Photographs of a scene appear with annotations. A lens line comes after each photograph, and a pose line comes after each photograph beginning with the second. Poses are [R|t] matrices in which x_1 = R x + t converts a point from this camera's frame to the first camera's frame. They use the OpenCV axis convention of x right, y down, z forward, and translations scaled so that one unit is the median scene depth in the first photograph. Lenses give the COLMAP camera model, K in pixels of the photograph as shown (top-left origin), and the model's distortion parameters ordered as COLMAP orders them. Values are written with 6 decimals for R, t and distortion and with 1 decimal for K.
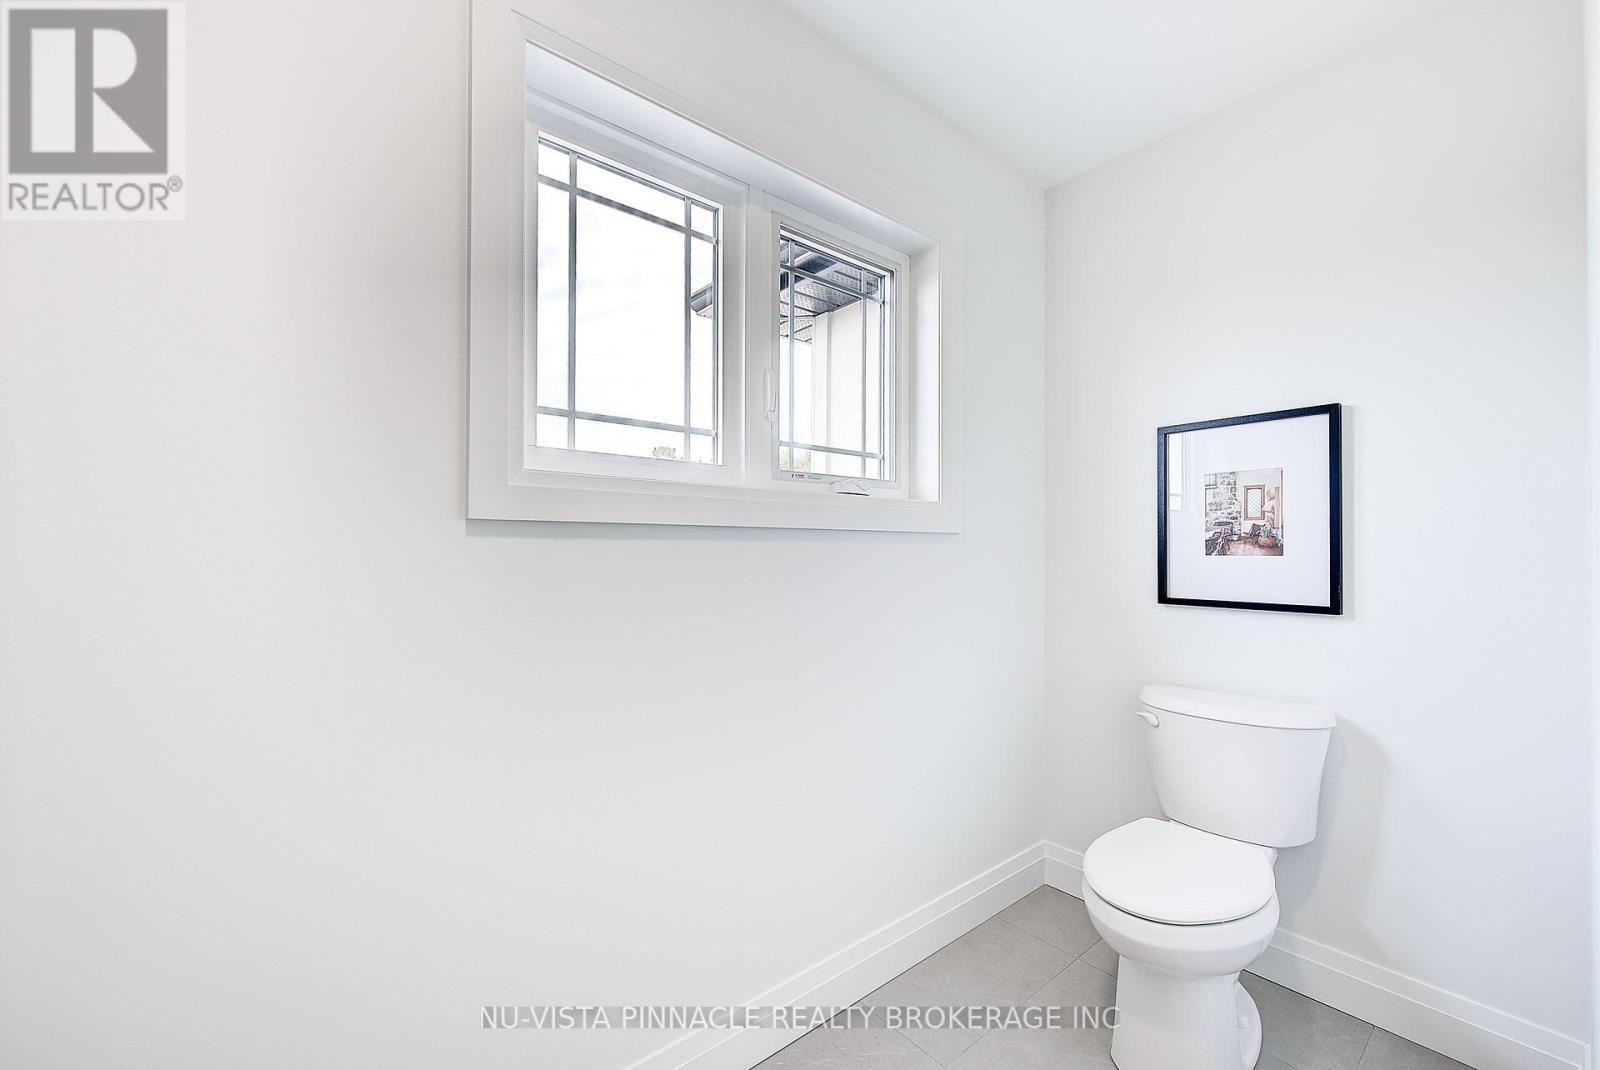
lens RADIAL K [[654.8, 0, 800.0], [0, 654.8, 535.0], [0, 0, 1]] dist [0.002411, -0.000128]
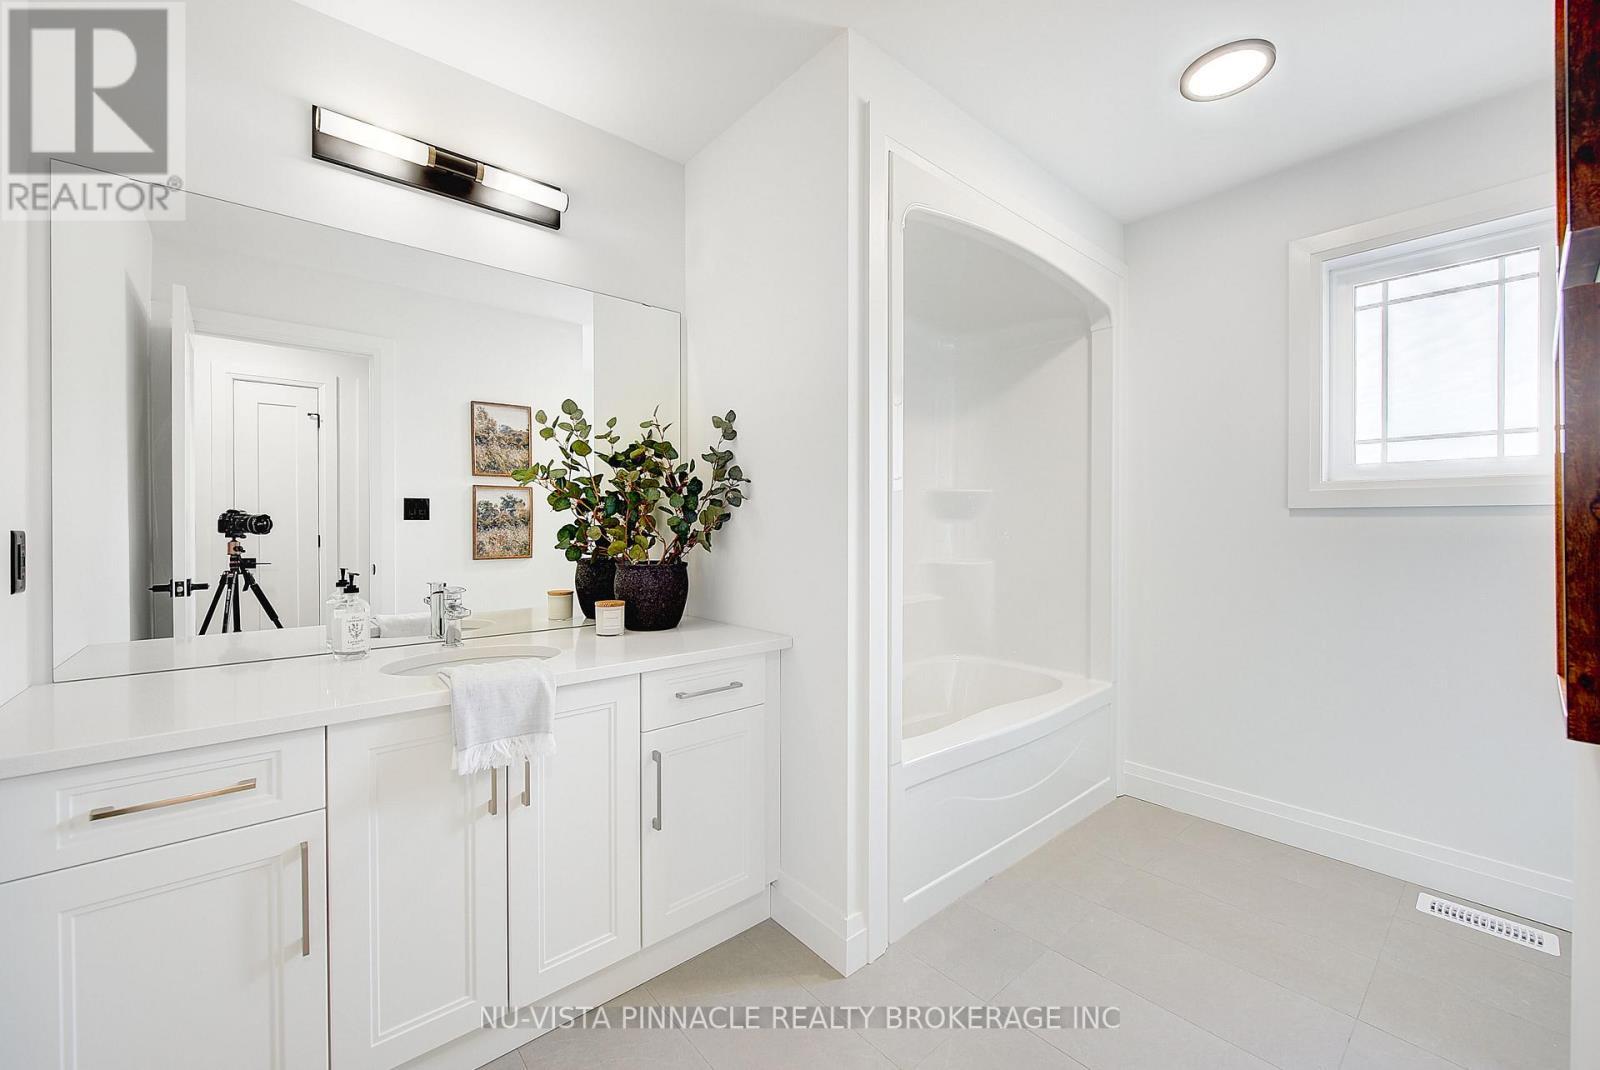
lens RADIAL K [[654.8, 0, 800.0], [0, 654.8, 535.0], [0, 0, 1]] dist [0.002411, -0.000128]
pose [[0.022869, 0.005365, -0.999724, 1.288465], [0.017910, 0.999823, 0.005775, 0.016944], [0.999578, -0.018037, 0.022768, -0.516849]]
